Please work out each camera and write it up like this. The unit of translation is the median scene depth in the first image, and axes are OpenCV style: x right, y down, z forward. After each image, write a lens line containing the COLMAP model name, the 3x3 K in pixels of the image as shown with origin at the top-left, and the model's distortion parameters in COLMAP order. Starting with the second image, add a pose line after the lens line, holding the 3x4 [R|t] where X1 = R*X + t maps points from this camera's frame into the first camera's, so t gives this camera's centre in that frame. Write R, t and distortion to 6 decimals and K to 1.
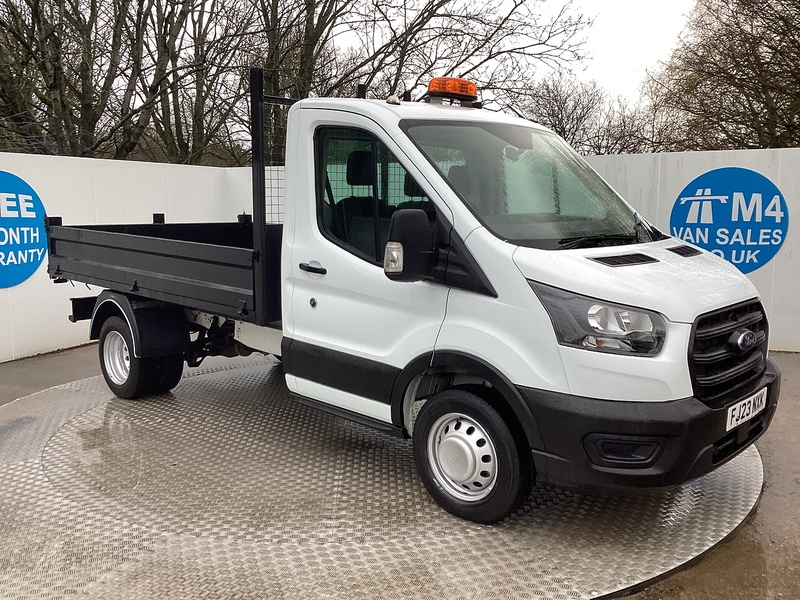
lens RADIAL K [[742.5, 0, 402.2], [0, 742.5, 302.0], [0, 0, 1]] dist [0.111920, -0.210872]
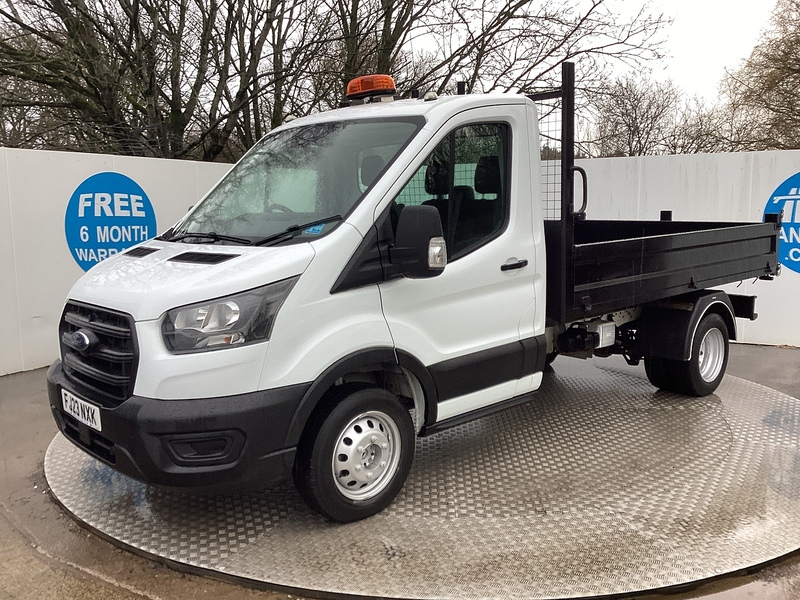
lens RADIAL K [[742.5, 0, 402.2], [0, 742.5, 302.0], [0, 0, 1]] dist [0.111920, -0.210872]
pose [[0.996446, 0.010375, -0.083597, -0.031699], [-0.010555, 0.999943, -0.001703, 0.006419], [0.083574, 0.002579, 0.996498, -0.027261]]
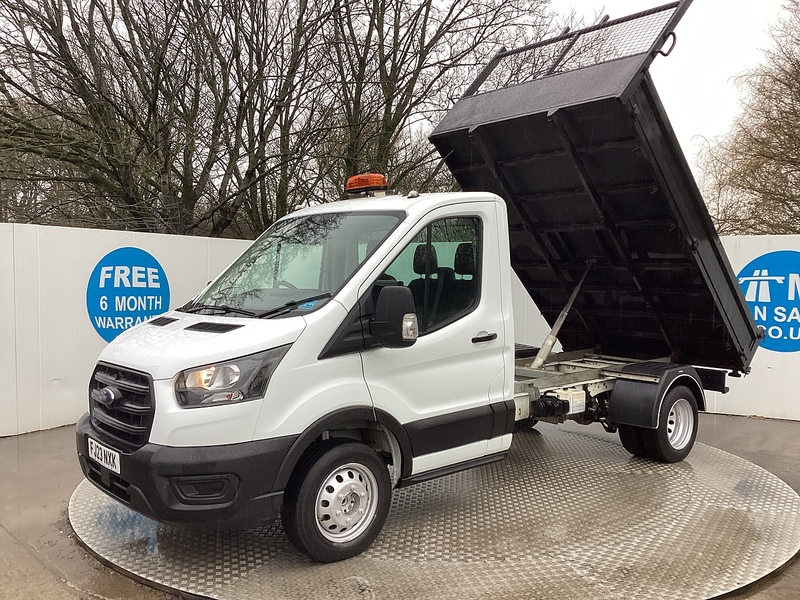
lens RADIAL K [[735.4, 0, 402.1], [0, 735.4, 303.2], [0, 0, 1]] dist [0.135422, -0.242390]
pose [[0.996415, 0.016116, -0.083054, -0.019427], [-0.023828, 0.995408, -0.092712, 0.008087], [0.081179, 0.094359, 0.992223, -0.095475]]
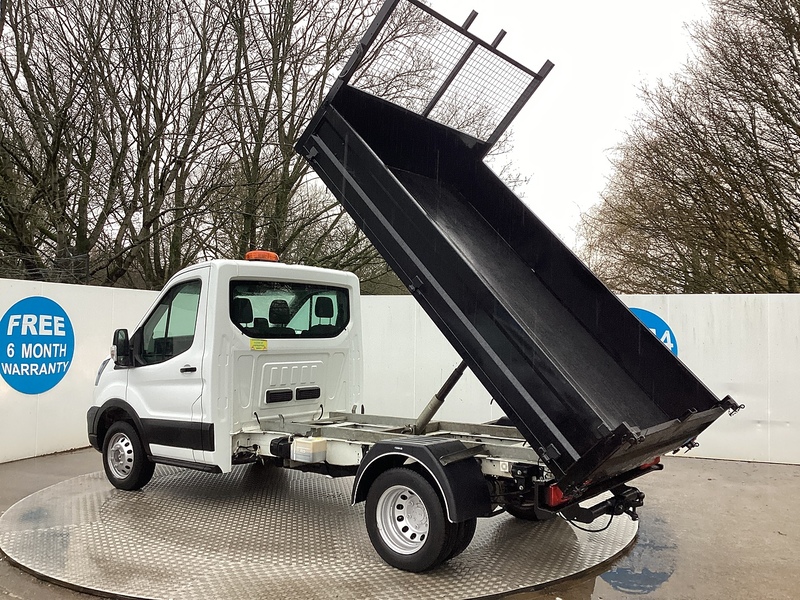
lens RADIAL K [[735.4, 0, 402.1], [0, 735.4, 303.2], [0, 0, 1]] dist [0.135422, -0.242390]
pose [[0.997782, 0.023684, 0.062218, -0.026137], [-0.013124, 0.986214, -0.164952, 0.024666], [-0.065267, 0.163770, 0.984337, -0.202167]]
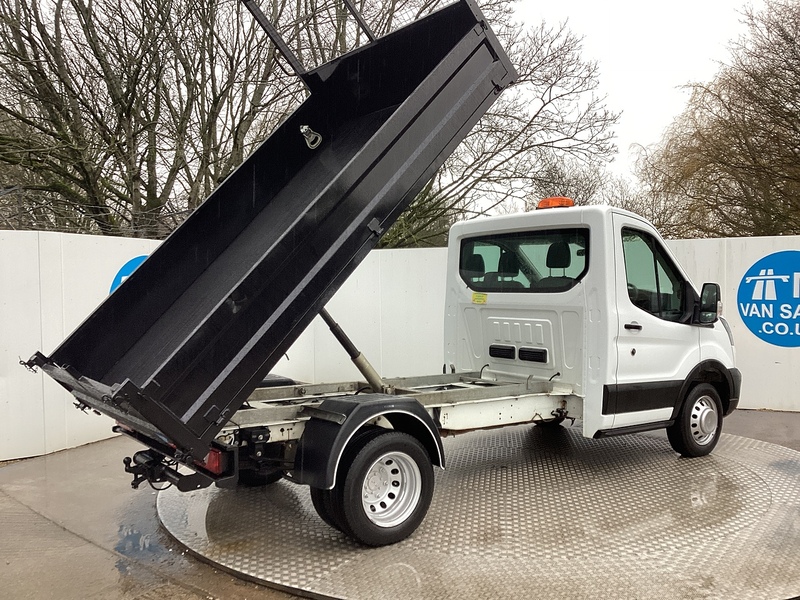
lens RADIAL K [[742.5, 0, 402.2], [0, 742.5, 302.0], [0, 0, 1]] dist [0.111920, -0.210872]
pose [[0.999859, -0.004810, 0.016067, -0.158006], [0.006505, 0.994217, -0.107197, 0.014910], [-0.015459, 0.107286, 0.994108, -0.103155]]
